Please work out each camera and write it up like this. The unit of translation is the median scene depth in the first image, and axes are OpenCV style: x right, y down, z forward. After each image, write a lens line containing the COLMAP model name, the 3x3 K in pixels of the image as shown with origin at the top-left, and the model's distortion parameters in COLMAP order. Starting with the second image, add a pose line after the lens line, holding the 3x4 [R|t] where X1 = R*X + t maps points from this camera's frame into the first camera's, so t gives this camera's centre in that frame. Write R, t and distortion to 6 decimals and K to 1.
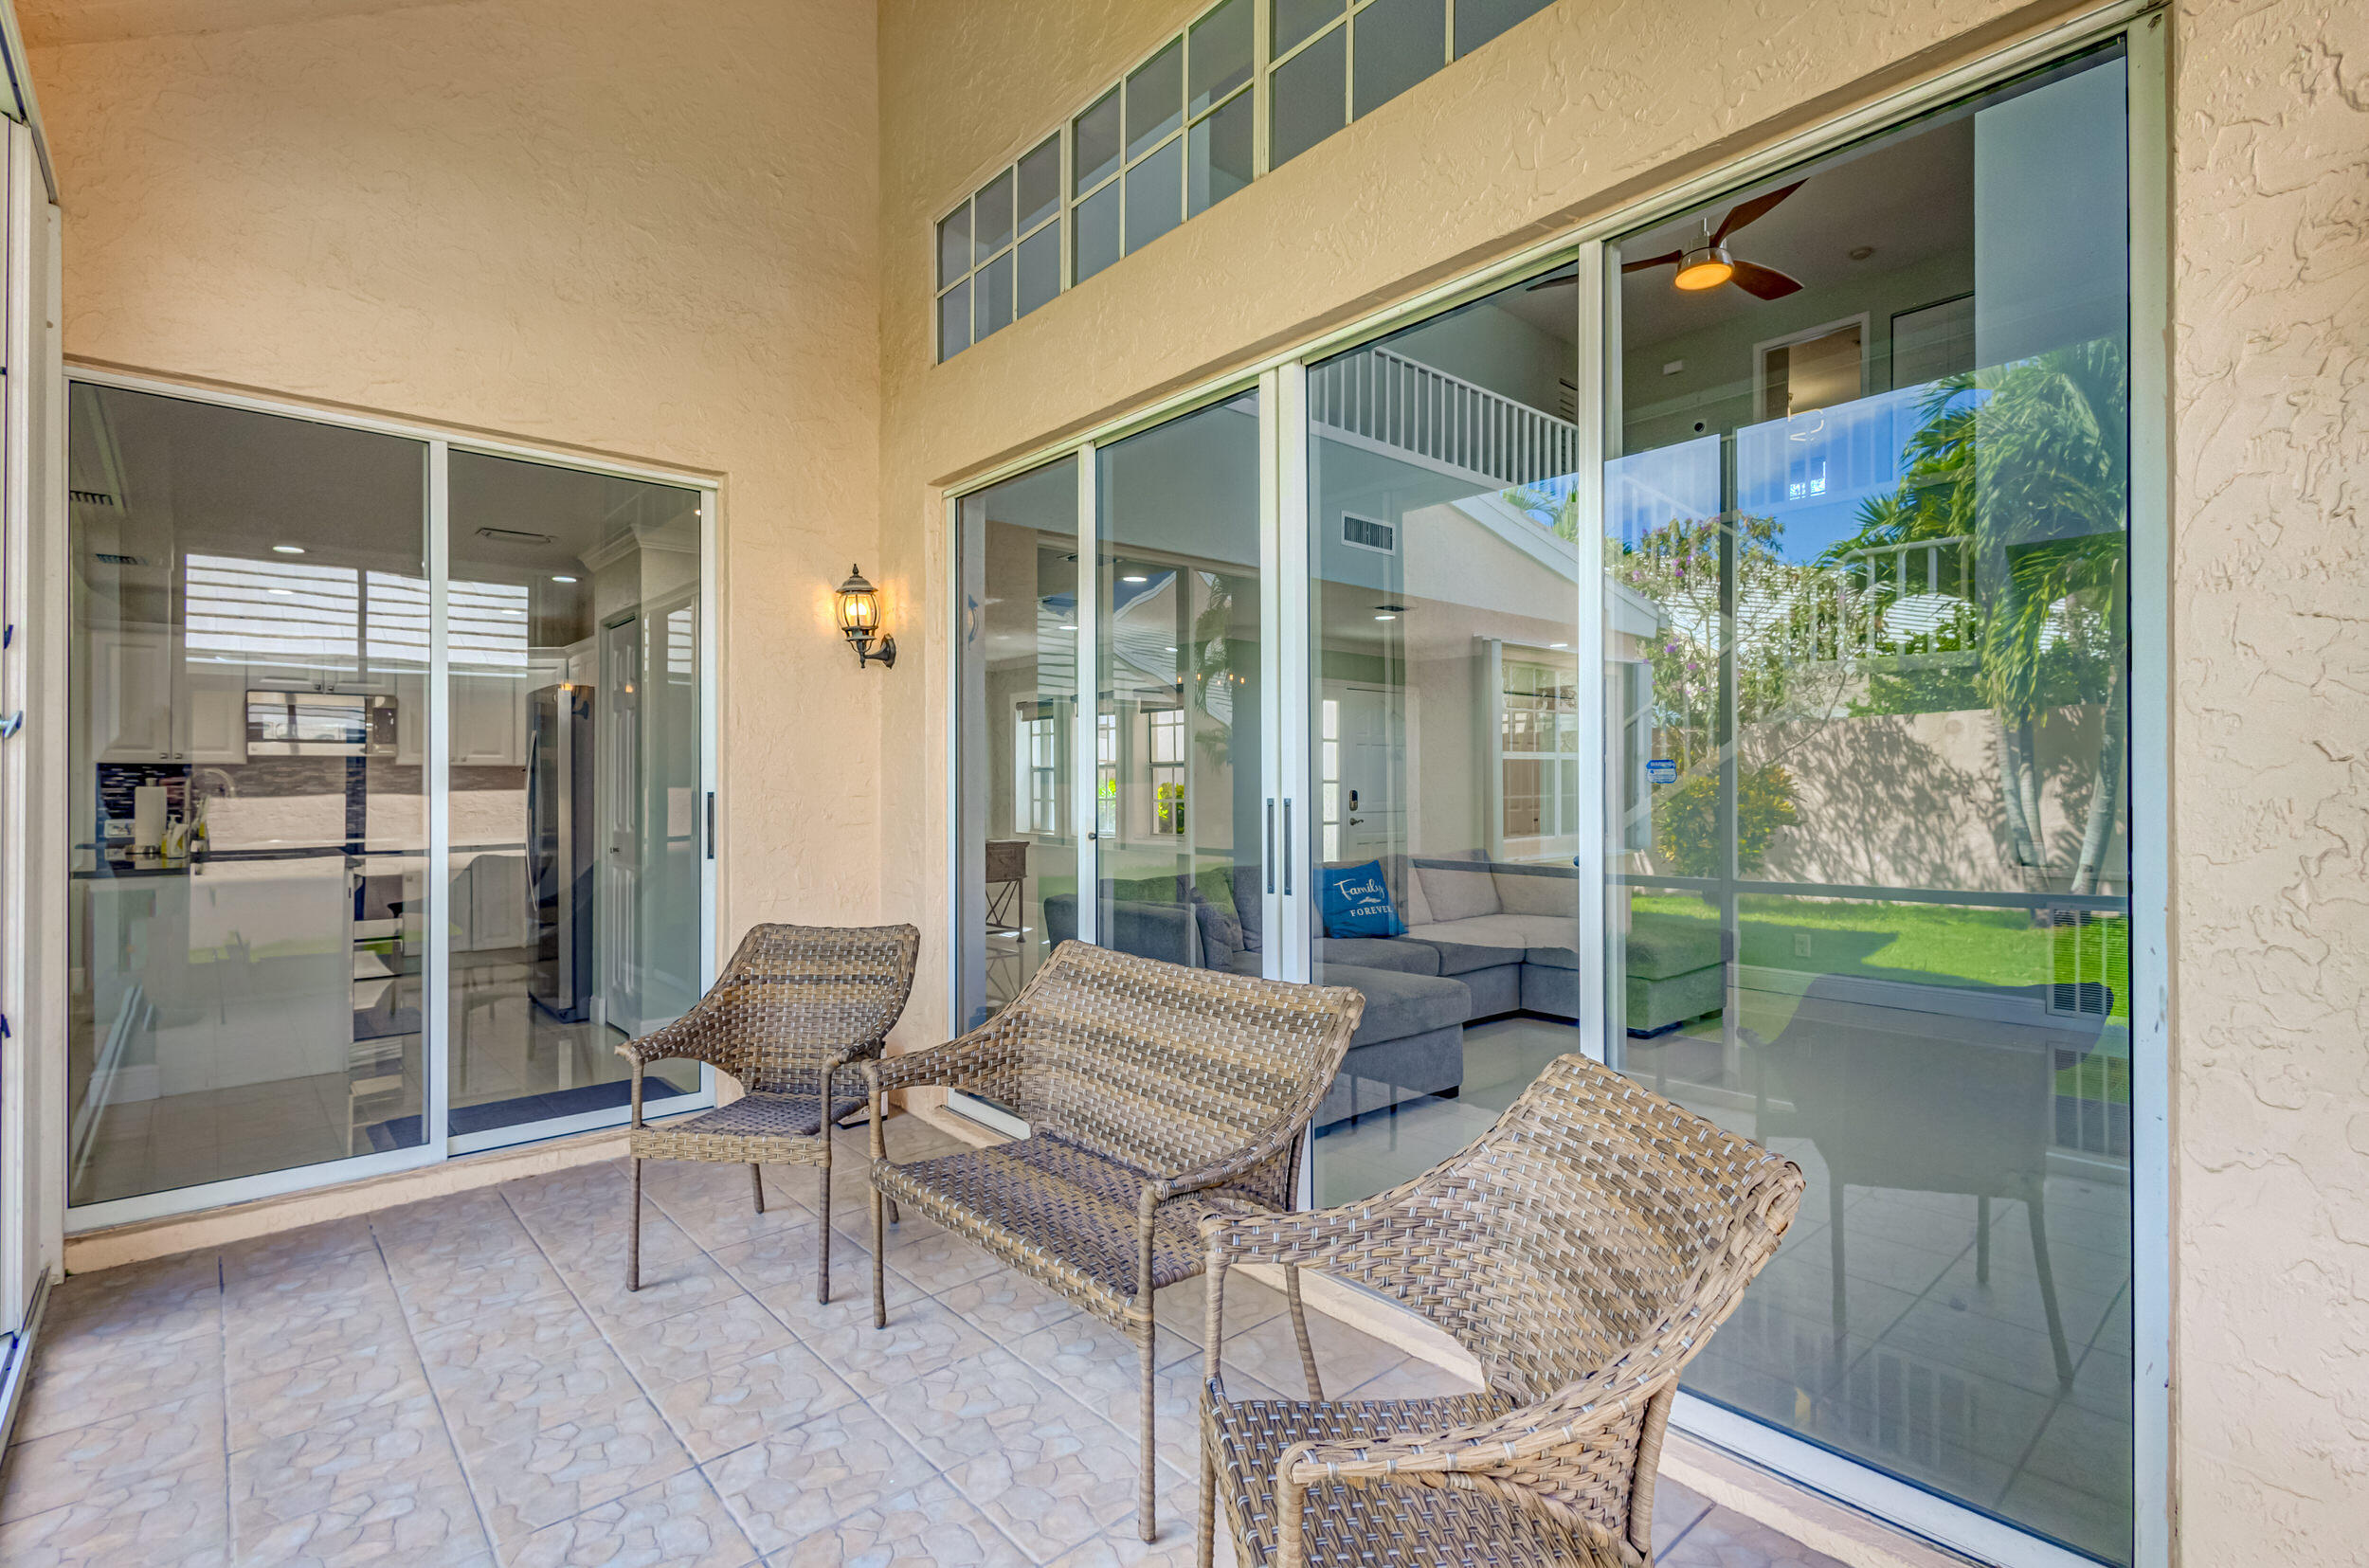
lens RADIAL K [[1098.3, 0, 1201.3], [0, 1098.3, 773.2], [0, 0, 1]] dist [0.011949, -0.001114]
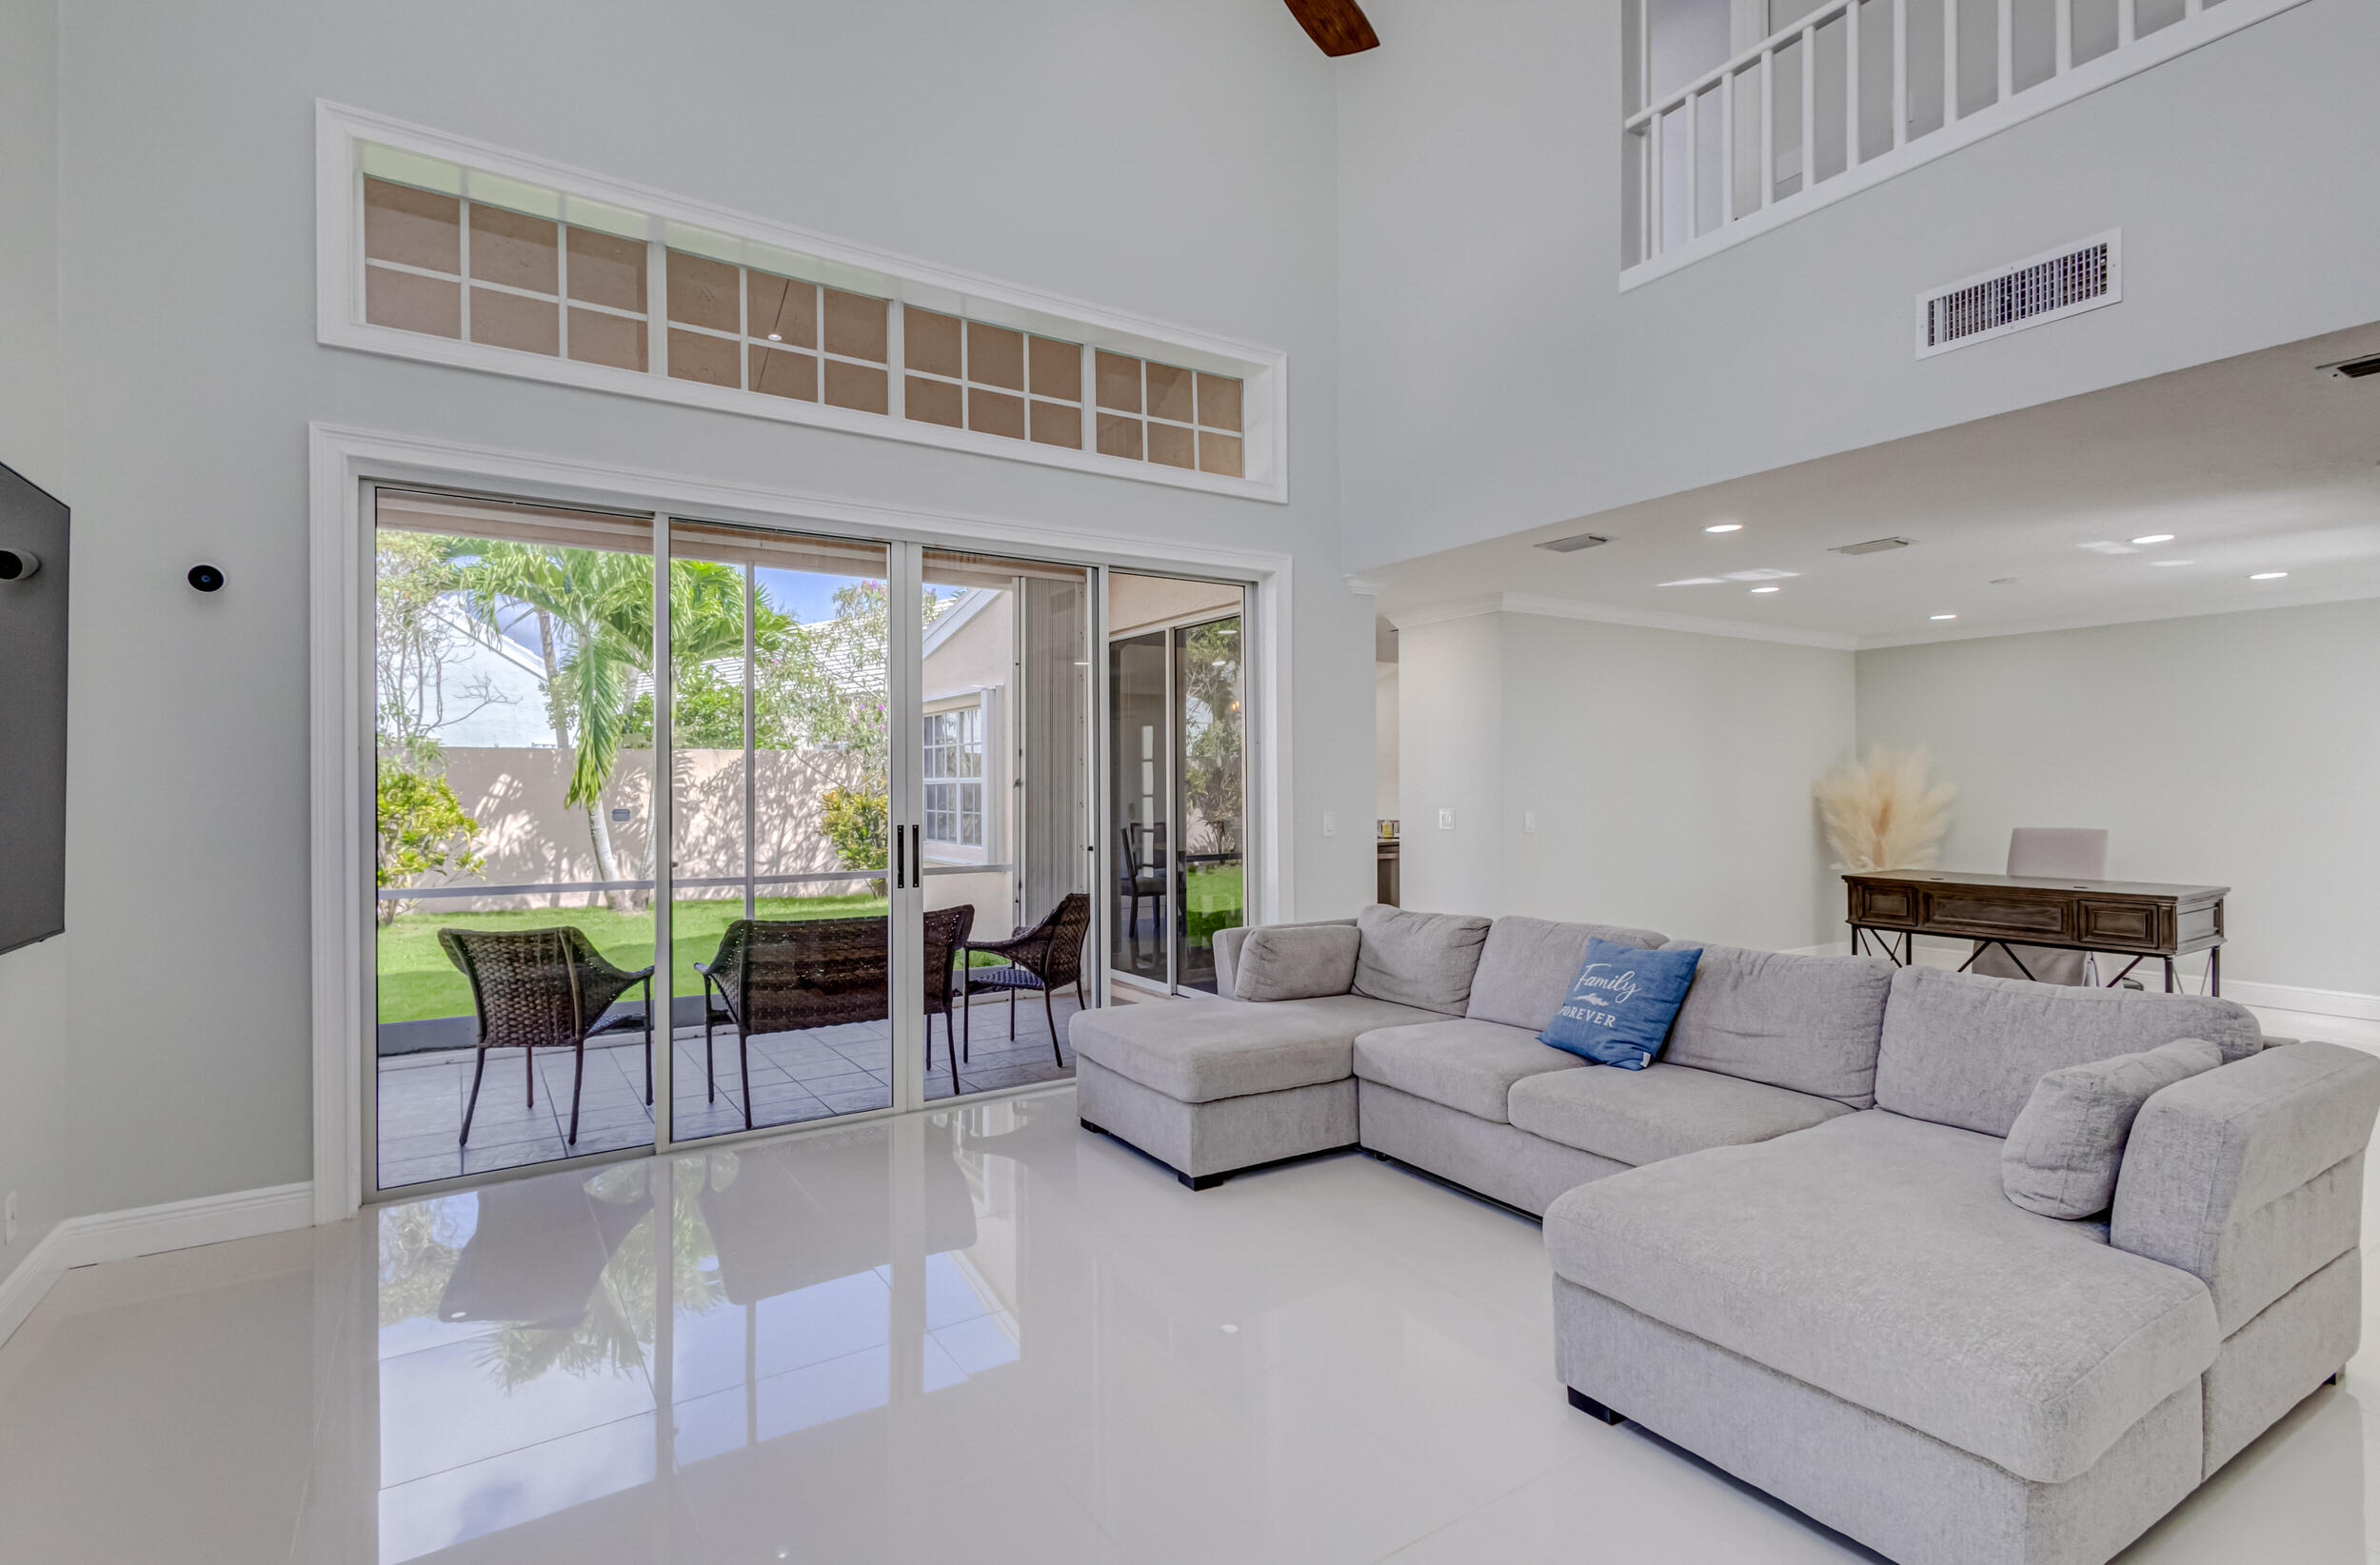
lens RADIAL K [[1103.5, 0, 1179.6], [0, 1103.5, 782.6], [0, 0, 1]] dist [0.011949, -0.001114]
pose [[-0.141753, 0.000007, -0.989902, 0.493660], [0.018556, 0.999824, -0.002650, -0.008549], [0.989728, -0.018745, -0.141728, 0.508926]]
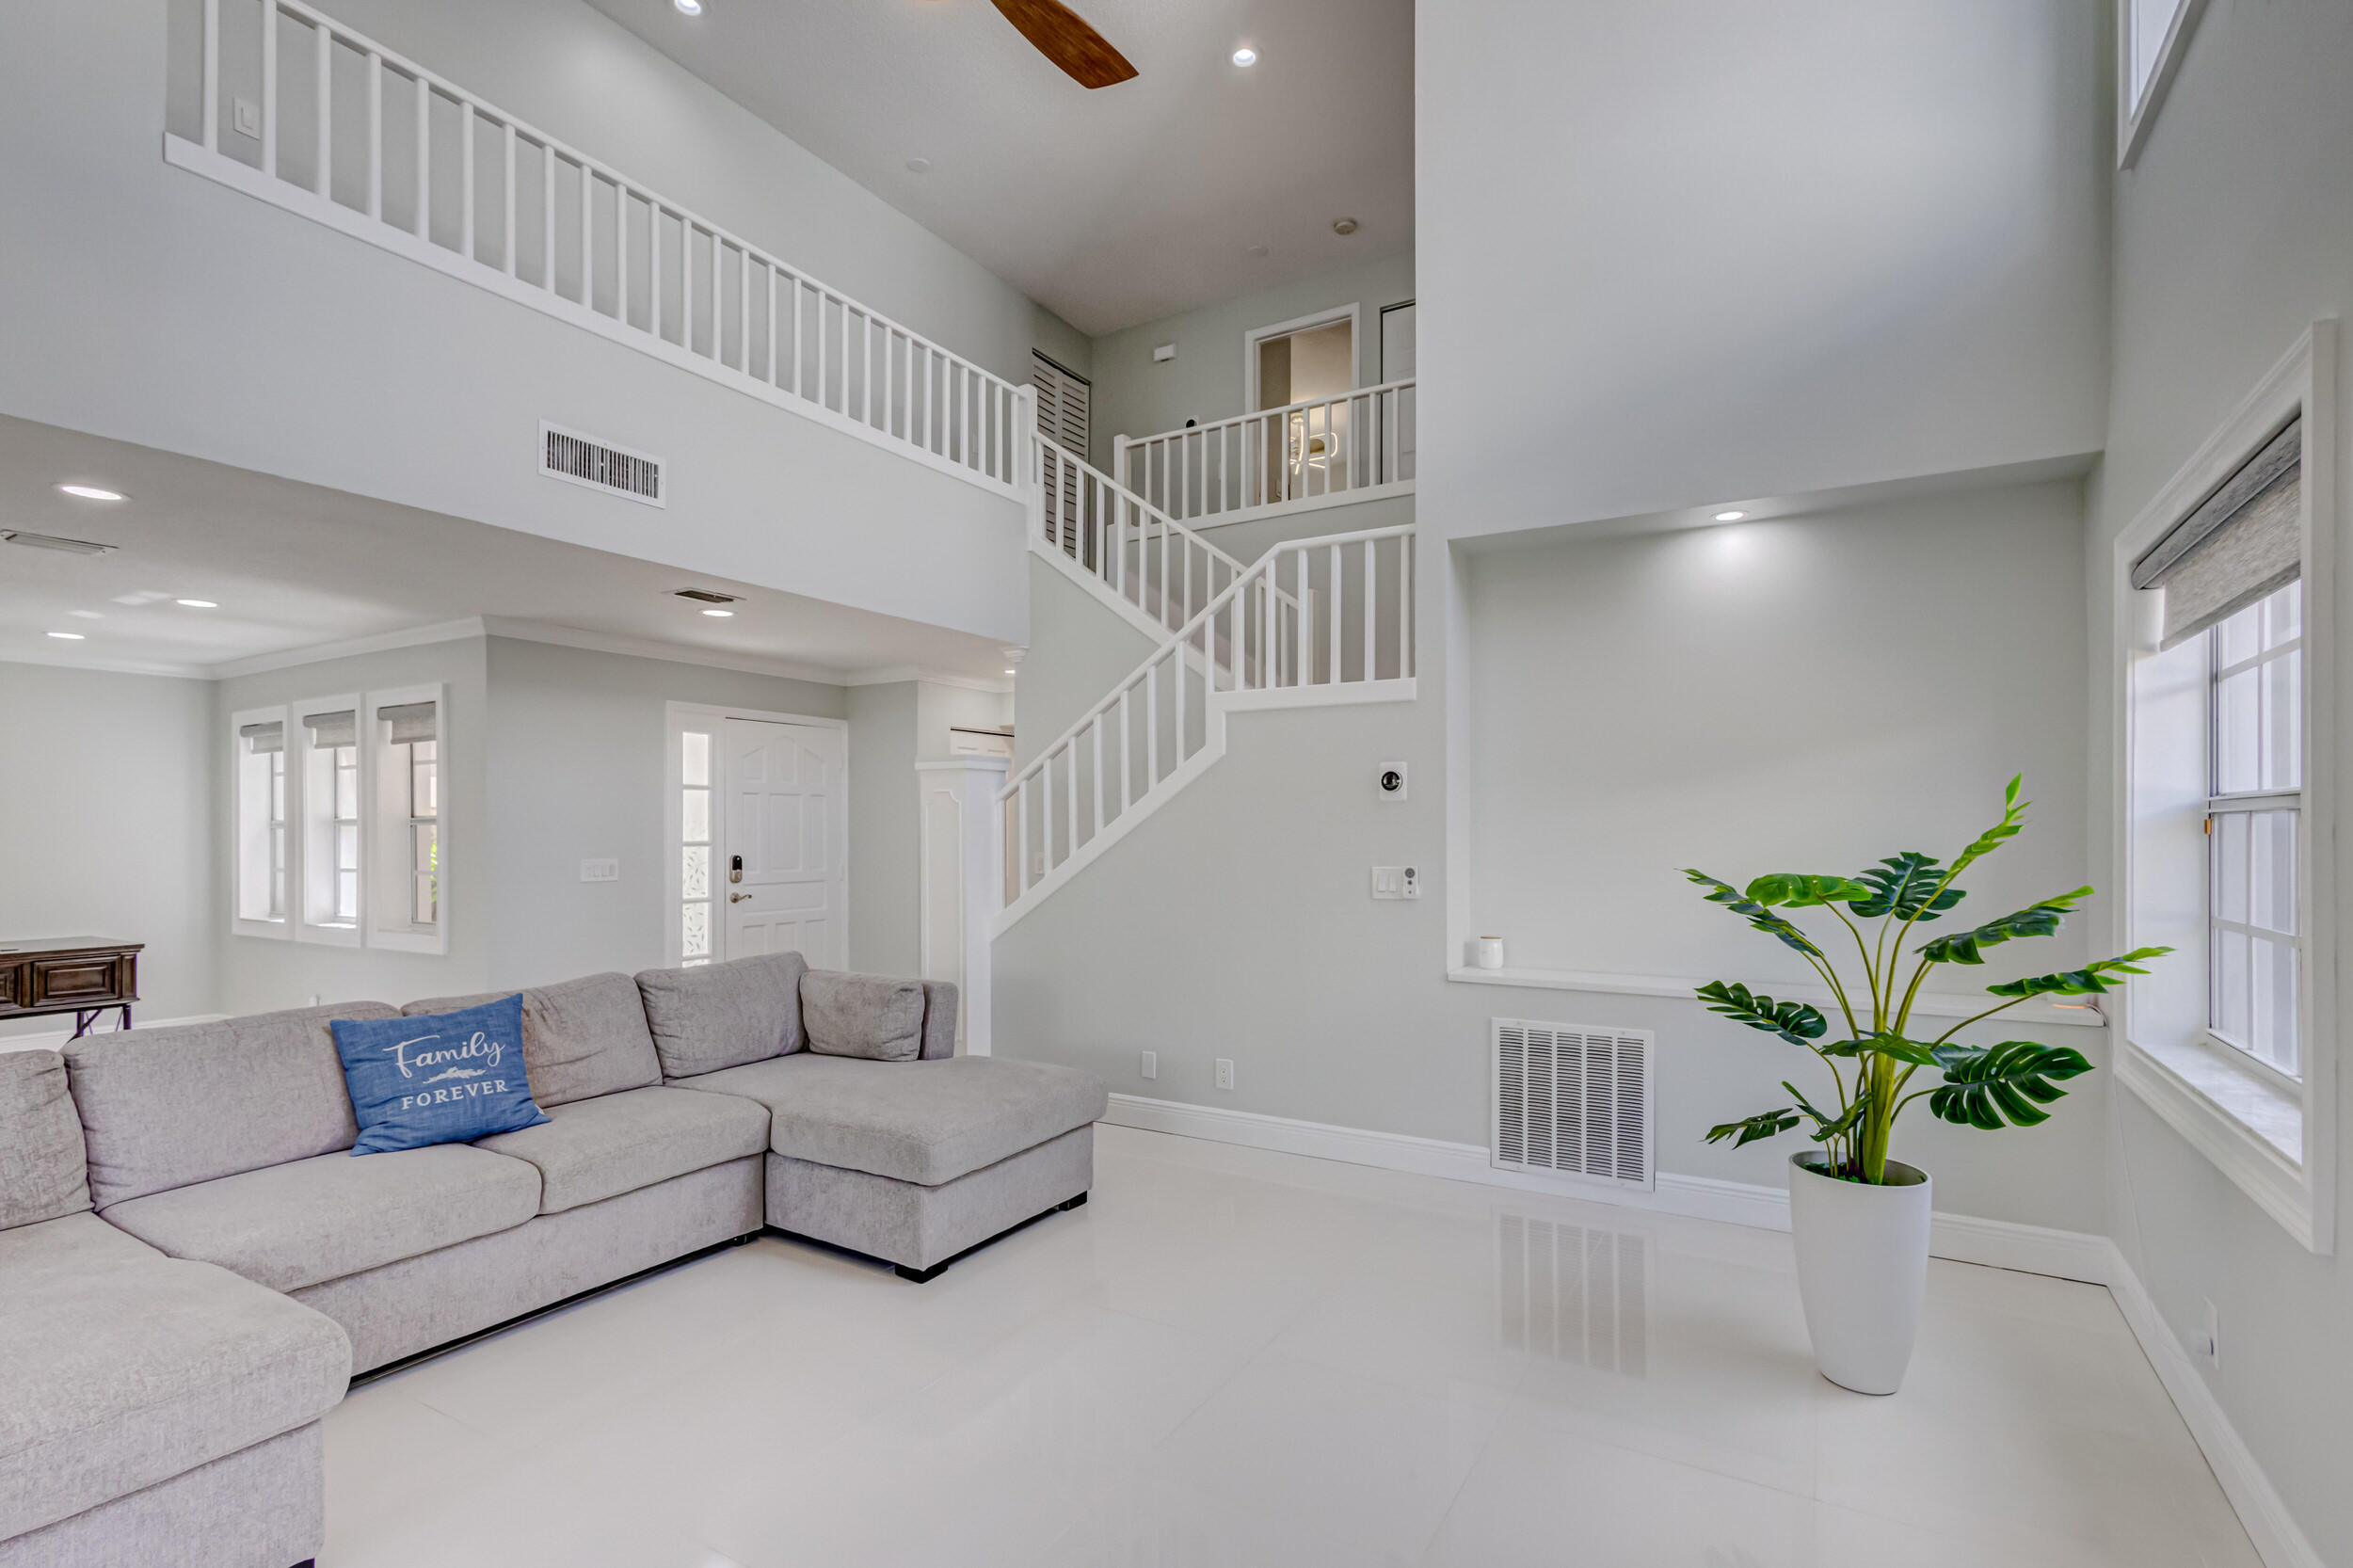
lens RADIAL K [[1095.7, 0, 1182.5], [0, 1095.7, 822.0], [0, 0, 1]] dist [0.015278, -0.003493]
pose [[0.952792, 0.003423, 0.303604, 0.200711], [-0.004370, 0.999987, 0.002441, -0.010262], [-0.303592, -0.003653, 0.952795, 0.206457]]
